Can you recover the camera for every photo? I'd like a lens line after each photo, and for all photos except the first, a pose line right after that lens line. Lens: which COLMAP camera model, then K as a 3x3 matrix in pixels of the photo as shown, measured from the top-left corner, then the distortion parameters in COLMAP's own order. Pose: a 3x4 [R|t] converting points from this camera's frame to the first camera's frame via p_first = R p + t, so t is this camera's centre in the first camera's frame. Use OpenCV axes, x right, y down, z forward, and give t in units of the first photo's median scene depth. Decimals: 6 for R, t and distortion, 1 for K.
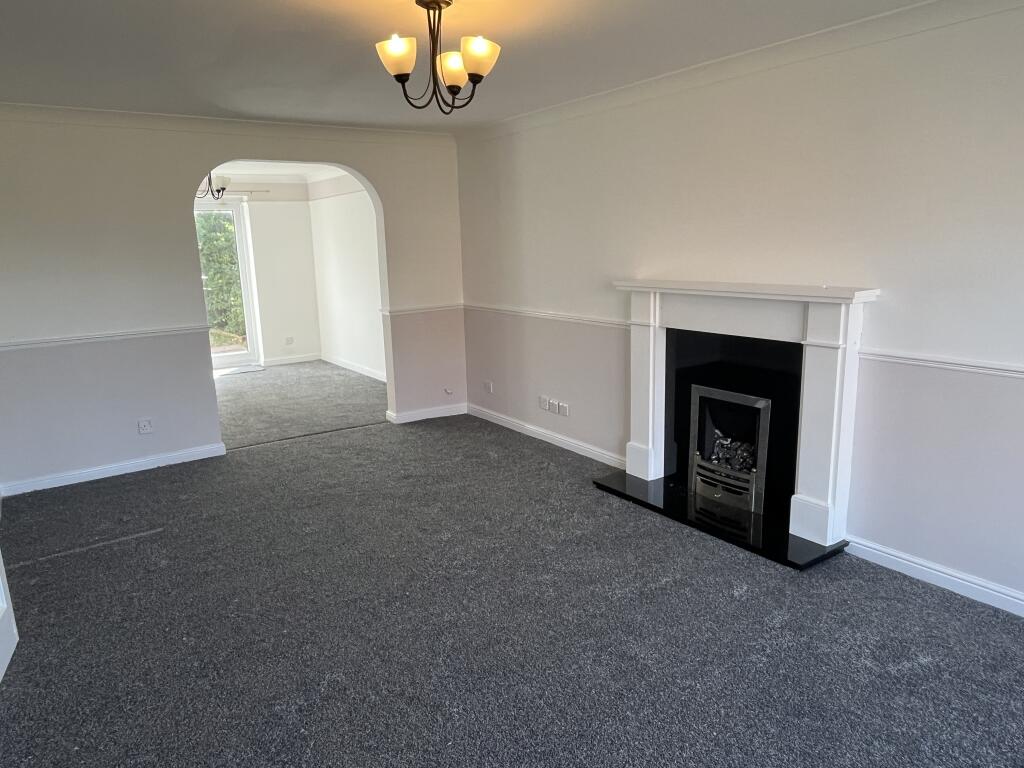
lens RADIAL K [[692.4, 0, 508.9], [0, 692.4, 386.1], [0, 0, 1]] dist [-0.003641, -0.001848]
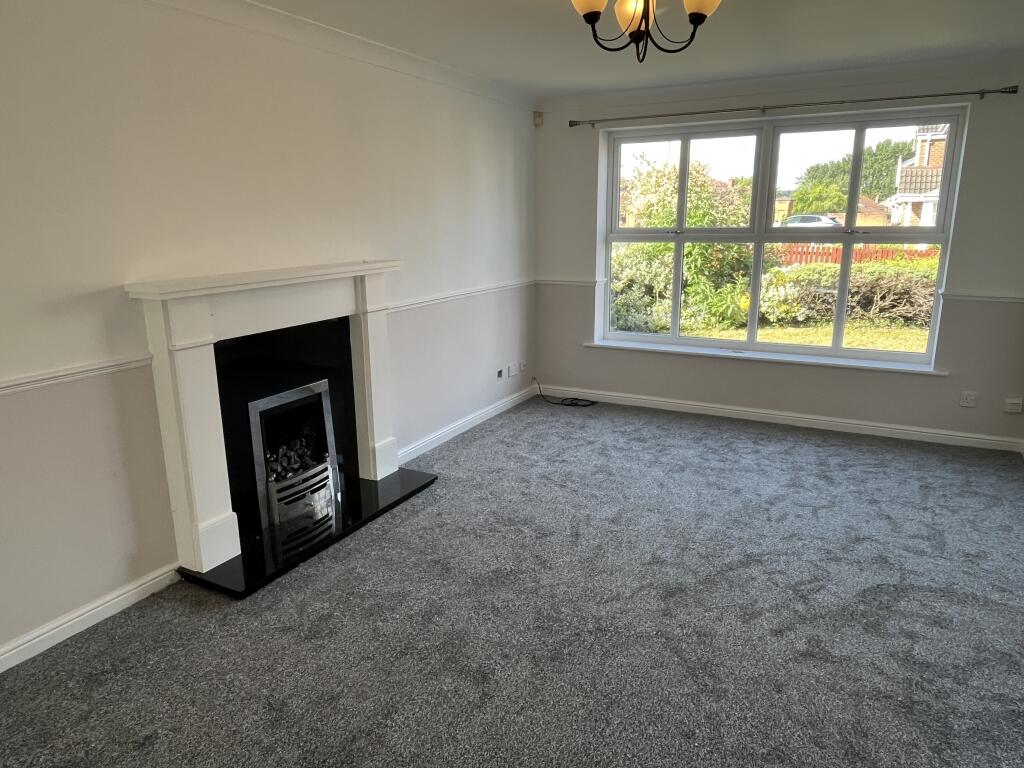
lens RADIAL K [[692.4, 0, 507.9], [0, 692.4, 382.9], [0, 0, 1]] dist [-0.003641, -0.001848]
pose [[-0.454826, -0.178642, 0.872480, -0.569099], [0.218047, 0.927521, 0.303580, -0.203598], [-0.863475, 0.328318, -0.382908, 1.053727]]
